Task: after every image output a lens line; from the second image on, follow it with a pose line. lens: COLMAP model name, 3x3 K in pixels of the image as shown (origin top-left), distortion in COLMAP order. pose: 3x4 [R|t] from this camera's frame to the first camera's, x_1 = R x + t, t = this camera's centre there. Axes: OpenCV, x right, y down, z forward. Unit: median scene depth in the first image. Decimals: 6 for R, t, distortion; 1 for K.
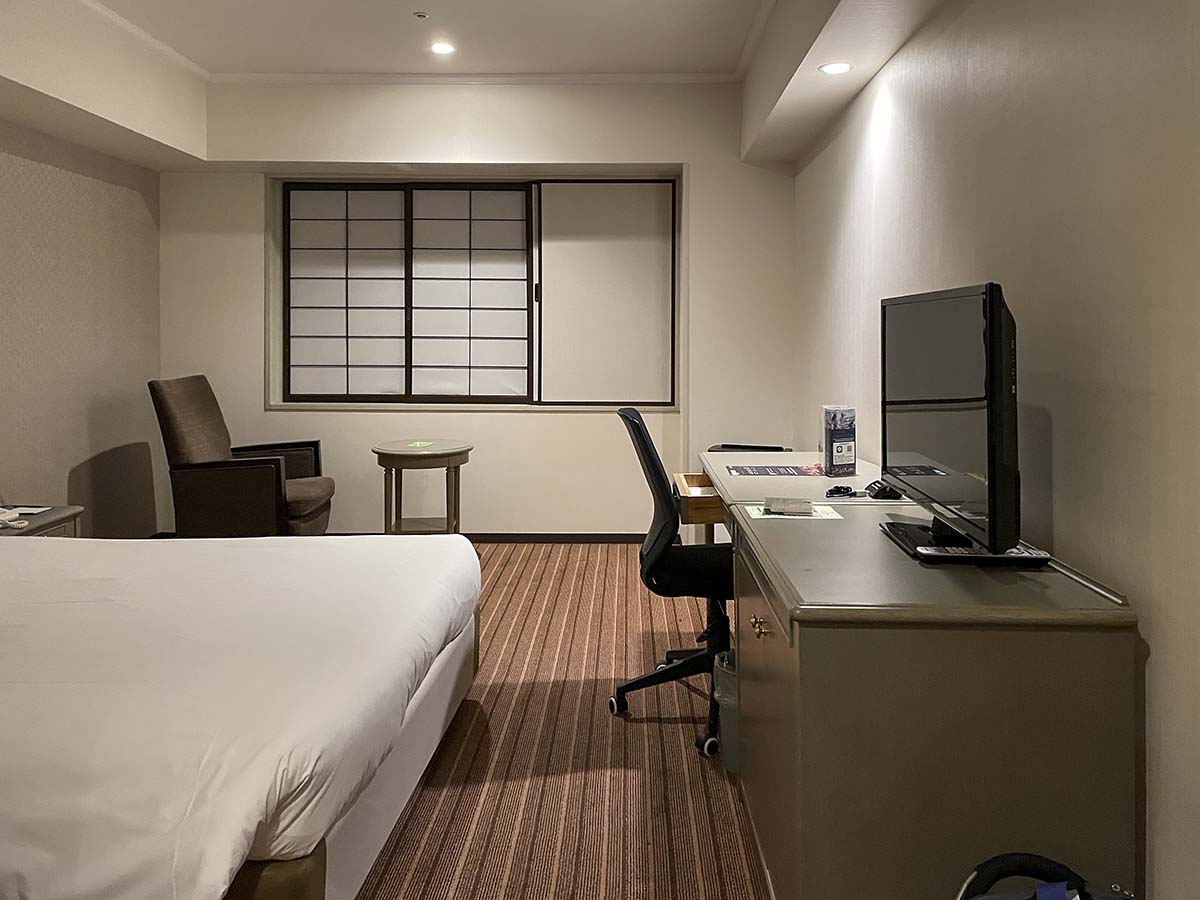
lens RADIAL K [[912.0, 0, 598.8], [0, 912.0, 357.3], [0, 0, 1]] dist [0.063059, -0.016273]
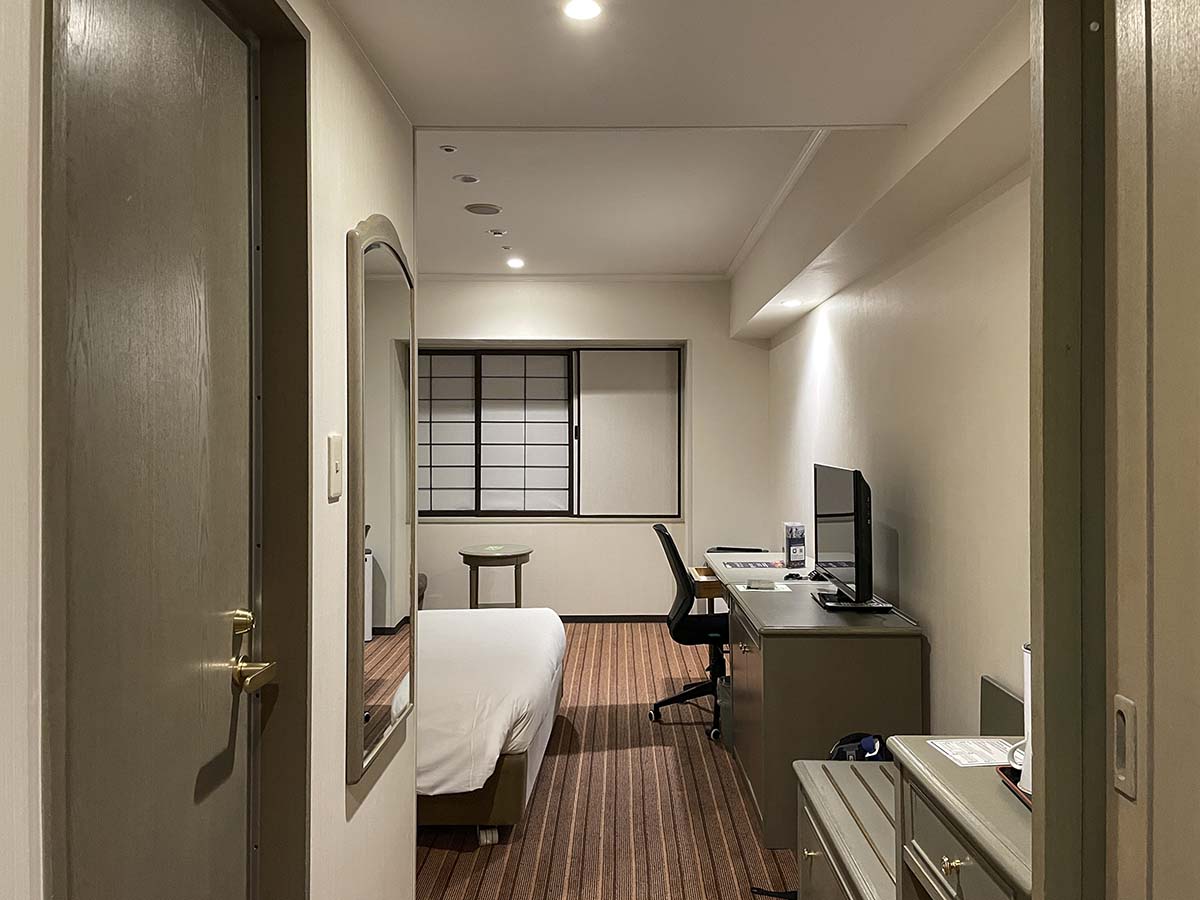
lens RADIAL K [[912.0, 0, 605.1], [0, 912.0, 448.7], [0, 0, 1]] dist [0.063059, -0.016273]
pose [[0.999744, -0.003480, 0.022355, -0.056137], [0.003685, 0.999951, -0.009140, -0.035779], [-0.022322, 0.009220, 0.999708, -0.325904]]
